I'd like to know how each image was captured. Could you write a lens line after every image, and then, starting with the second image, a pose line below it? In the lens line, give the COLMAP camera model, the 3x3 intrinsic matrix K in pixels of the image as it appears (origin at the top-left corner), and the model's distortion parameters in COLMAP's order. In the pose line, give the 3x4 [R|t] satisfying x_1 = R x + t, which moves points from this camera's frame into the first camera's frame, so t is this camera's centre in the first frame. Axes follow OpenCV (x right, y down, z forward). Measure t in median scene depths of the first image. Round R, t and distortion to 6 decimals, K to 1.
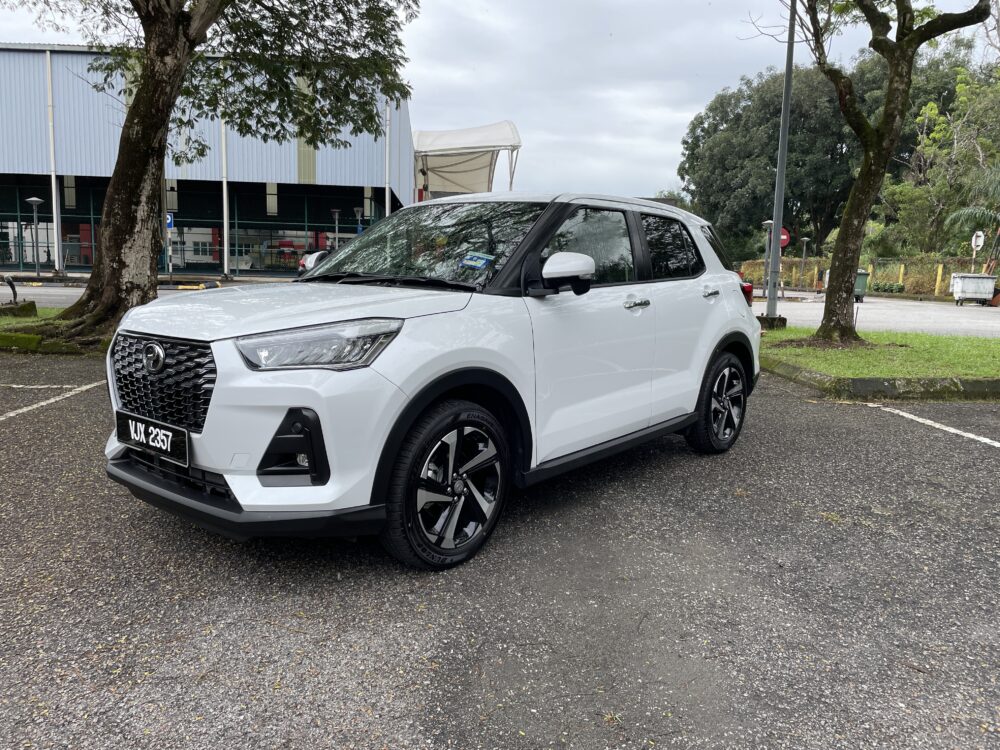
lens RADIAL K [[764.8, 0, 505.1], [0, 764.8, 371.4], [0, 0, 1]] dist [0.057814, -0.079435]
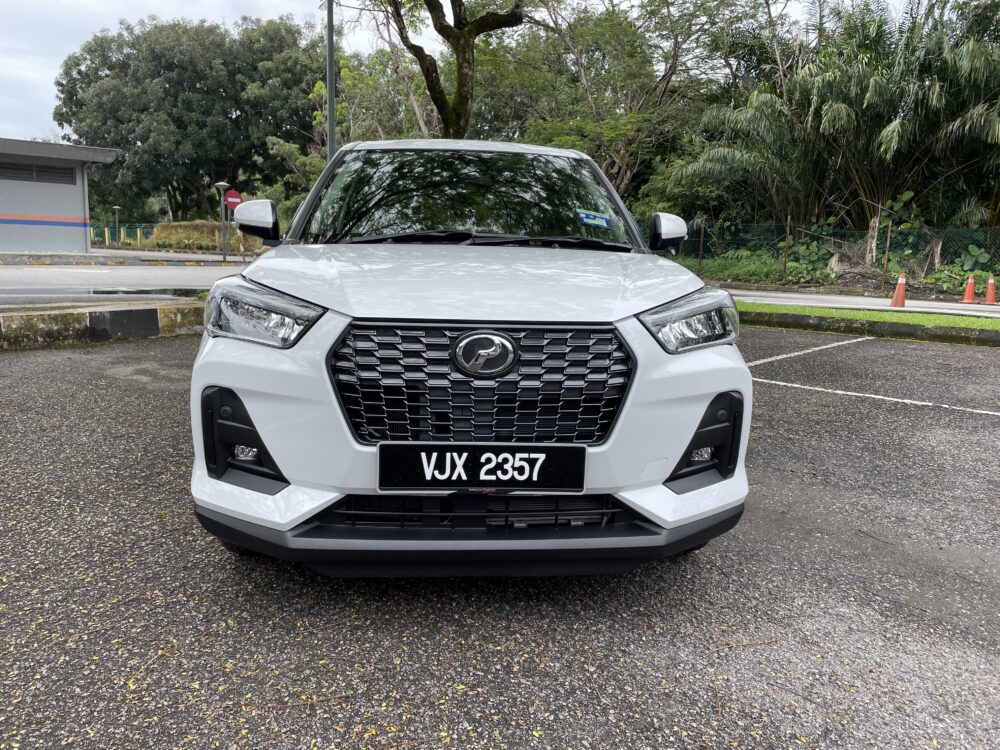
lens RADIAL K [[764.8, 0, 494.4], [0, 764.8, 372.7], [0, 0, 1]] dist [0.057814, -0.079435]
pose [[0.716179, -0.111755, 0.688911, -0.143011], [0.078964, 0.993733, 0.079114, -0.008386], [-0.693435, -0.002260, 0.720515, 0.078224]]
